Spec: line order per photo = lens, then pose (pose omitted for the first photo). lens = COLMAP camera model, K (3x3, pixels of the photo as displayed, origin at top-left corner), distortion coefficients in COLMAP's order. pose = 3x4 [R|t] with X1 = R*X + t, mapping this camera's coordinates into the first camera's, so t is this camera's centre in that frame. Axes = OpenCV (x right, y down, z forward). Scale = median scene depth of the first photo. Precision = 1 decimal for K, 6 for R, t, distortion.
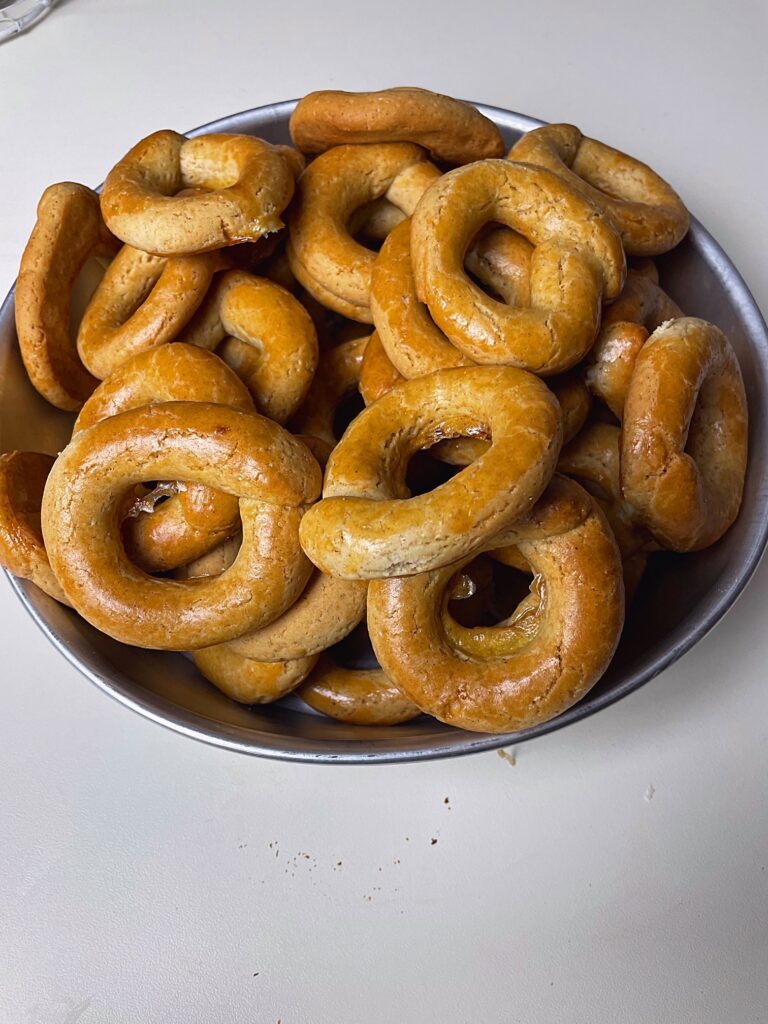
lens RADIAL K [[746.7, 0, 384.0], [0, 746.7, 512.0], [0, 0, 1]] dist [0.035929, -0.111226]
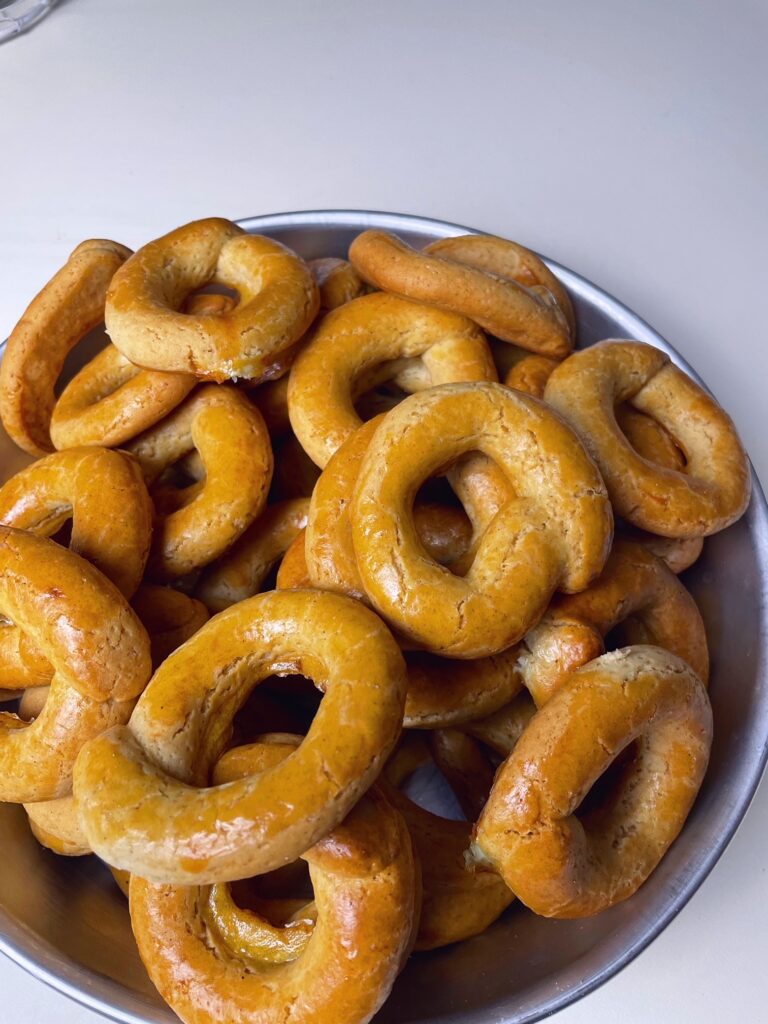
lens RADIAL K [[746.7, 0, 384.0], [0, 746.7, 512.0], [0, 0, 1]] dist [0.035929, -0.111226]
pose [[0.914638, 0.366098, -0.171492, 0.213537], [-0.368551, 0.929424, 0.018482, -0.291473], [0.166155, 0.046299, 0.985012, 0.137525]]
